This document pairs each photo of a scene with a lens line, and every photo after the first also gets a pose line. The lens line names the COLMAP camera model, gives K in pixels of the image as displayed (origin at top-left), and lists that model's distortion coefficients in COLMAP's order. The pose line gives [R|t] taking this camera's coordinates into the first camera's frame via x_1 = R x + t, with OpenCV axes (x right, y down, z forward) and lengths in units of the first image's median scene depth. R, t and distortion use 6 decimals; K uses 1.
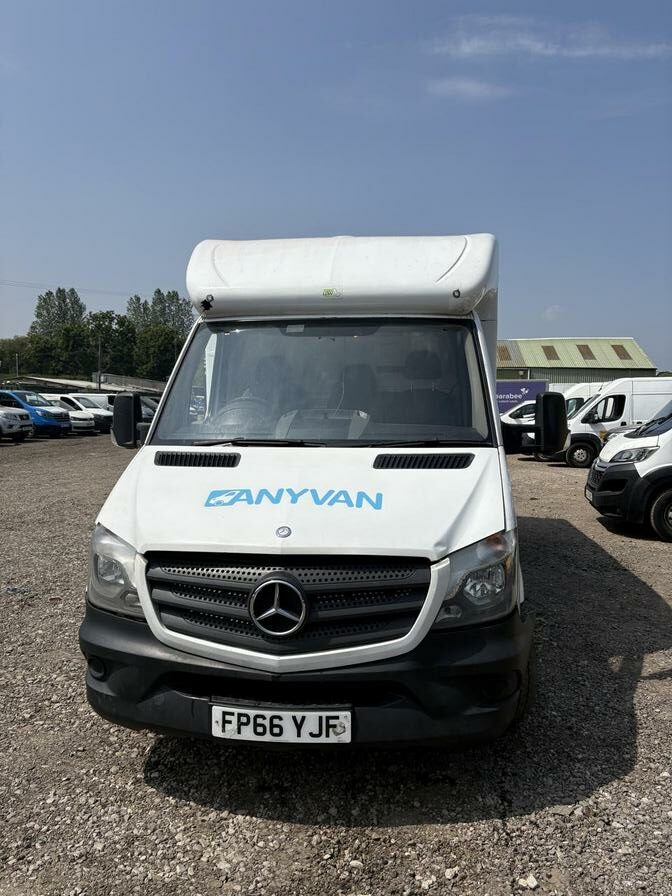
lens RADIAL K [[669.8, 0, 334.1], [0, 669.8, 446.1], [0, 0, 1]] dist [0.029516, -0.021985]
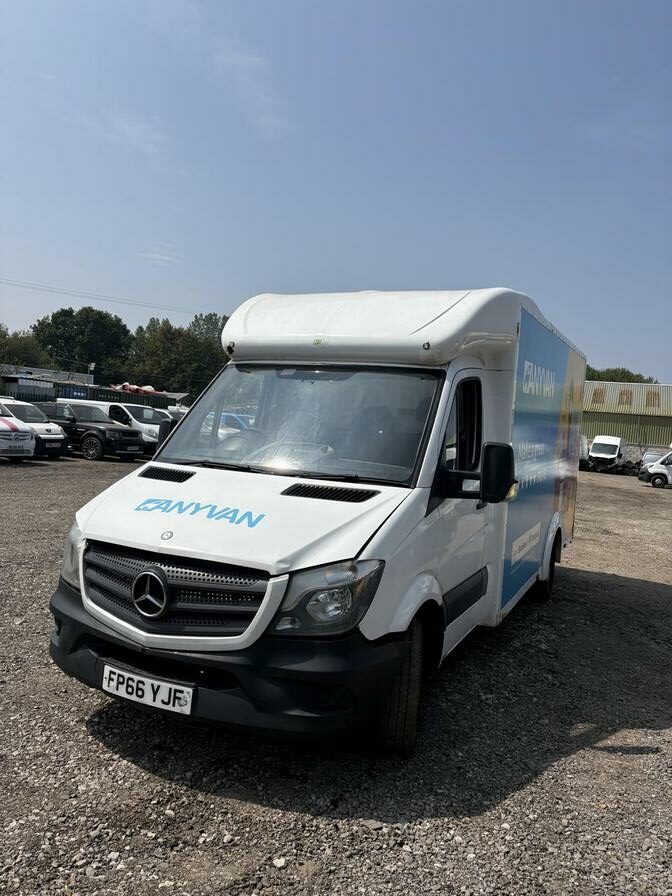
lens RADIAL K [[669.8, 0, 334.7], [0, 669.8, 447.6], [0, 0, 1]] dist [0.029516, -0.021985]
pose [[0.937078, 0.075071, -0.340953, 0.632310], [-0.092504, 0.995092, -0.035138, -0.018697], [0.336642, 0.064467, 0.939423, -0.078043]]
